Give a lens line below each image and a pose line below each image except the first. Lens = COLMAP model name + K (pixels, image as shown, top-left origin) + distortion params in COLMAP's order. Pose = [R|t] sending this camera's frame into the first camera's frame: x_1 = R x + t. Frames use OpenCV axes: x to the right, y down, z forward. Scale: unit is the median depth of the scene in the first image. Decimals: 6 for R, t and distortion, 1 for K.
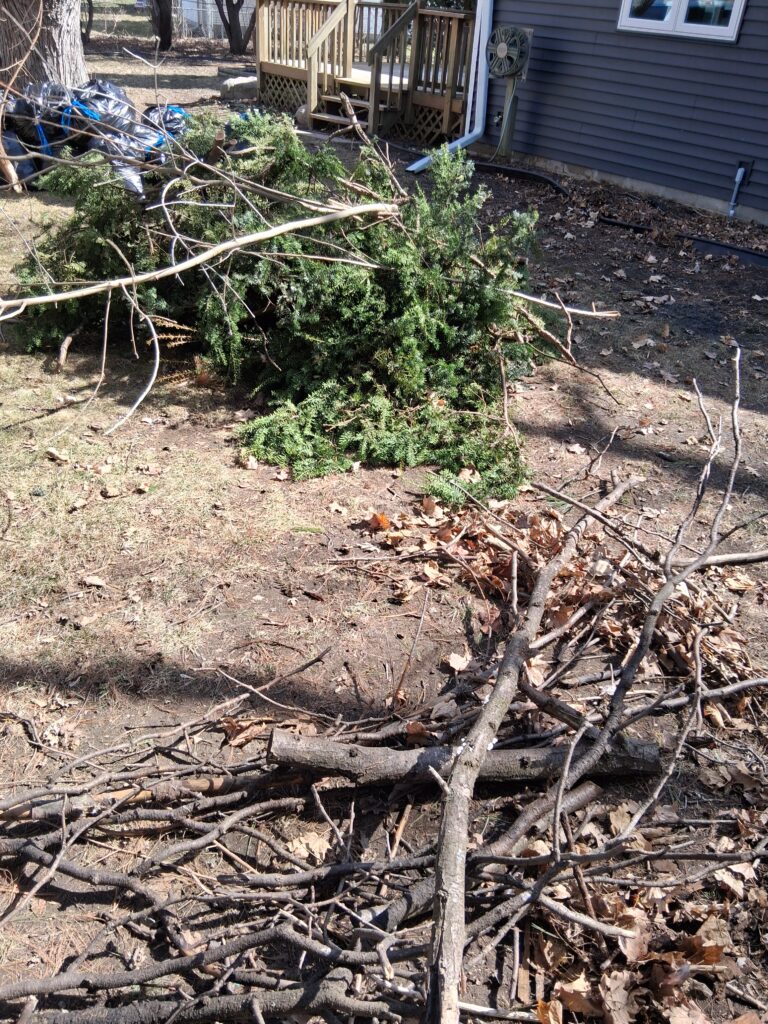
lens RADIAL K [[755.2, 0, 384.0], [0, 755.2, 512.0], [0, 0, 1]] dist [0.115407, -0.171936]
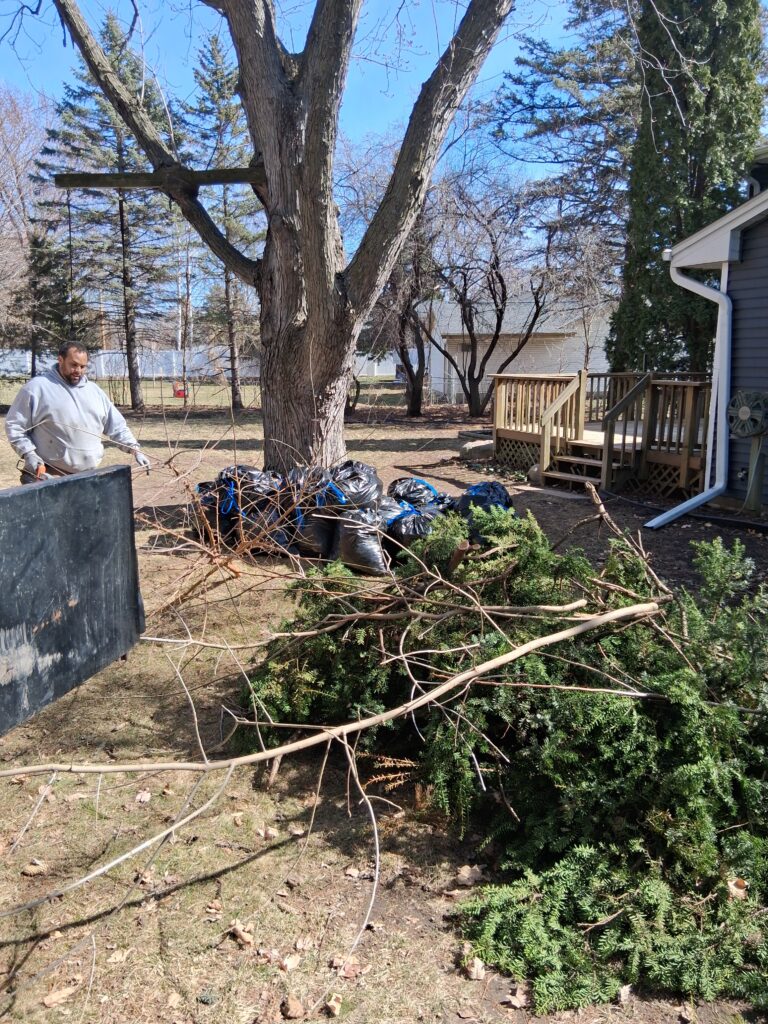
lens RADIAL K [[755.2, 0, 384.0], [0, 755.2, 512.0], [0, 0, 1]] dist [0.115407, -0.171936]
pose [[0.960340, -0.004576, -0.278793, -0.044242], [-0.104318, 0.921357, -0.374459, -0.158036], [0.258581, 0.388691, 0.884339, 0.125411]]
